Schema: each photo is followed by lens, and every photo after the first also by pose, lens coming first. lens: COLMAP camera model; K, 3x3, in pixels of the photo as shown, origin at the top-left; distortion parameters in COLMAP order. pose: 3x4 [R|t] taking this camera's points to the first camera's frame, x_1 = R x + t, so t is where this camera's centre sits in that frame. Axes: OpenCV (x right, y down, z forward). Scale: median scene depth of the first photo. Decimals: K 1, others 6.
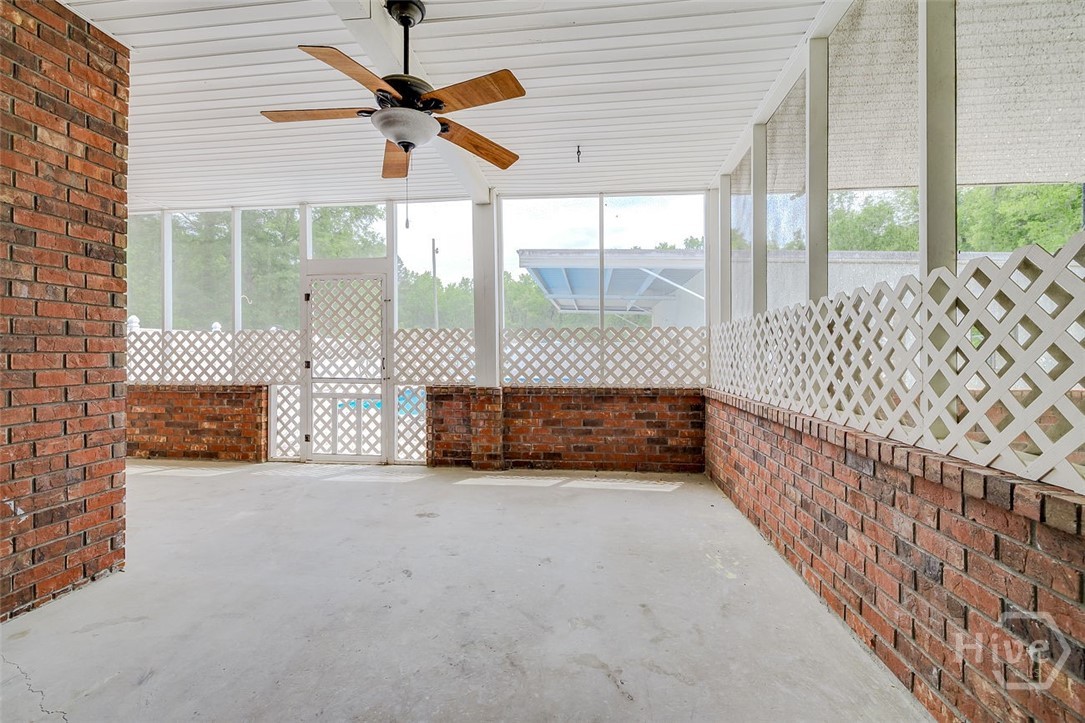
lens RADIAL K [[463.0, 0, 538.0], [0, 463.0, 355.5], [0, 0, 1]] dist [-0.001356, -0.000265]
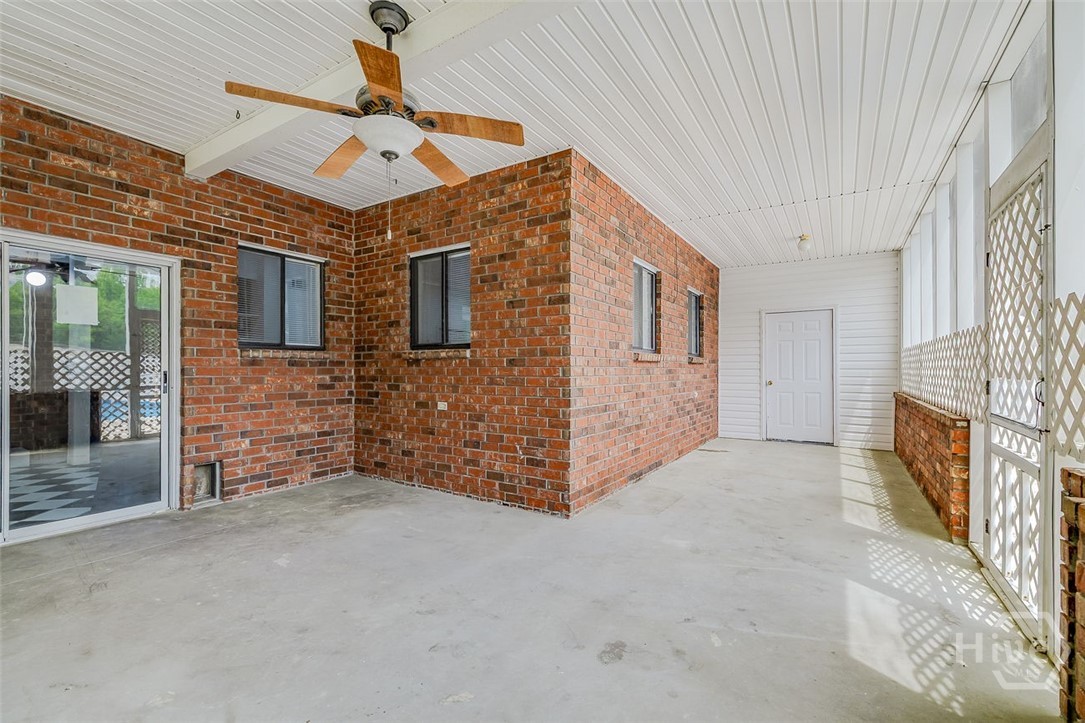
lens RADIAL K [[463.0, 0, 538.0], [0, 463.0, 355.5], [0, 0, 1]] dist [-0.001356, -0.000265]
pose [[-0.444571, -0.021768, -0.895479, 0.428001], [-0.007153, 0.999759, -0.020752, -0.007175], [0.895715, -0.002821, -0.444619, 1.579589]]
